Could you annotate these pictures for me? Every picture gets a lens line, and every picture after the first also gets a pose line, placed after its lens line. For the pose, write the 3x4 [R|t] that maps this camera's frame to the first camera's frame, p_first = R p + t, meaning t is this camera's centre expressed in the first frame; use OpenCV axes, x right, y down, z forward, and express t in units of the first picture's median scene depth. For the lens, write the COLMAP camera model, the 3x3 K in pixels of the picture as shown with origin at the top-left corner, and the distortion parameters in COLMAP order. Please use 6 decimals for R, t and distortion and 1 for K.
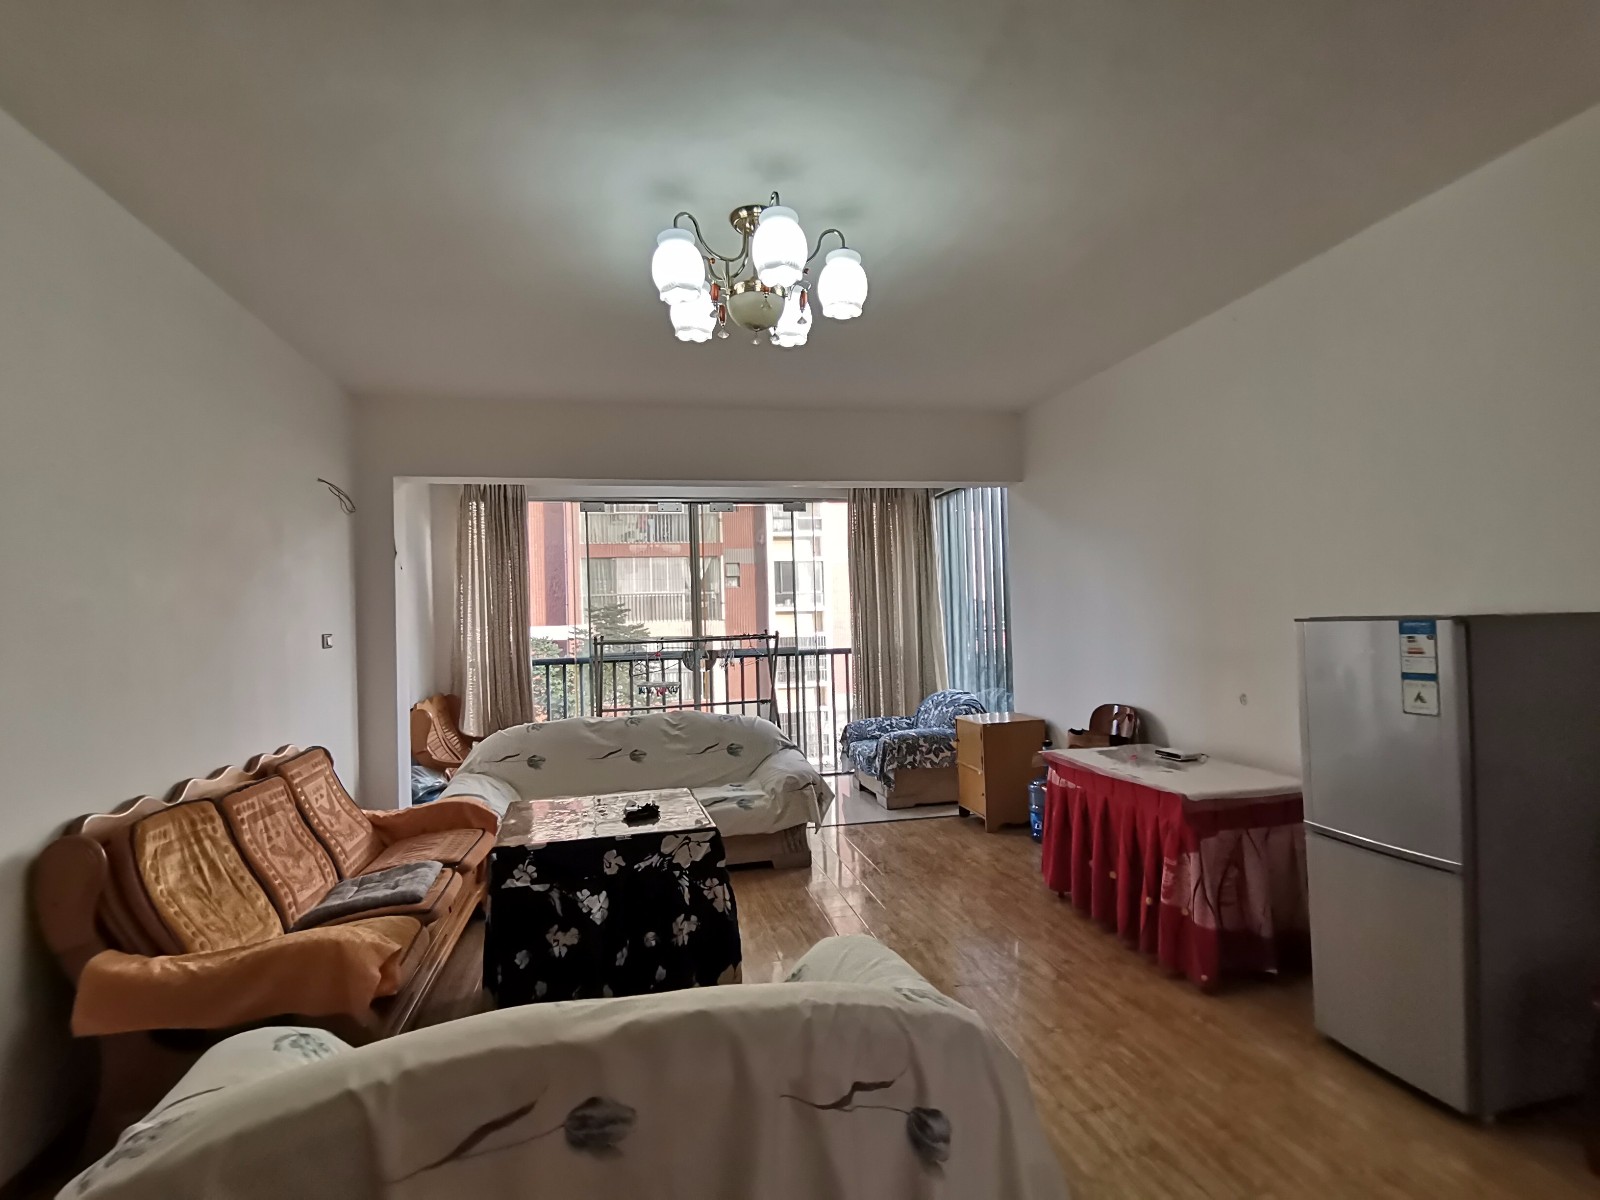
lens RADIAL K [[788.9, 0, 800.0], [0, 788.9, 600.0], [0, 0, 1]] dist [0.000255, -0.000002]
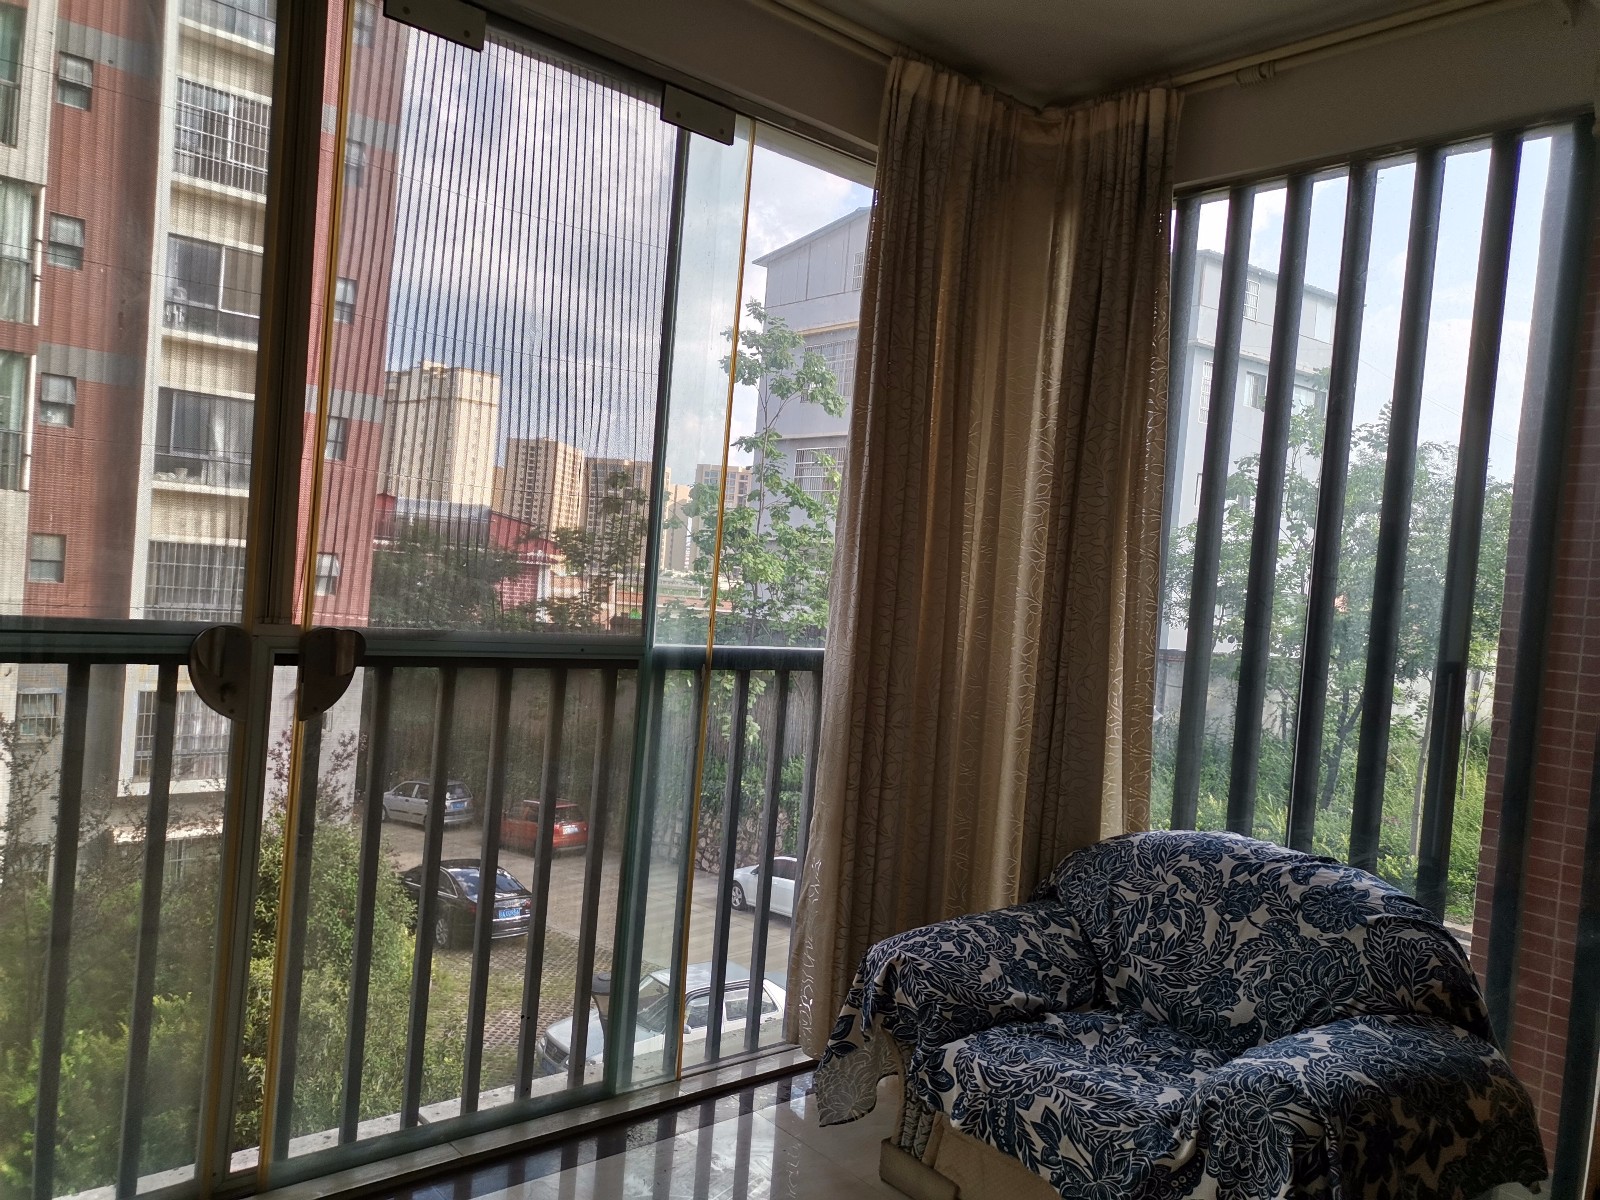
lens RADIAL K [[1225.2, 0, 800.0], [0, 1225.2, 600.0], [0, 0, 1]] dist [0.001083, 0.001016]
pose [[0.875925, 0.085716, 0.474771, -0.158357], [-0.118688, 0.992132, 0.039850, 0.023159], [-0.467619, -0.091255, 0.879207, 0.603109]]
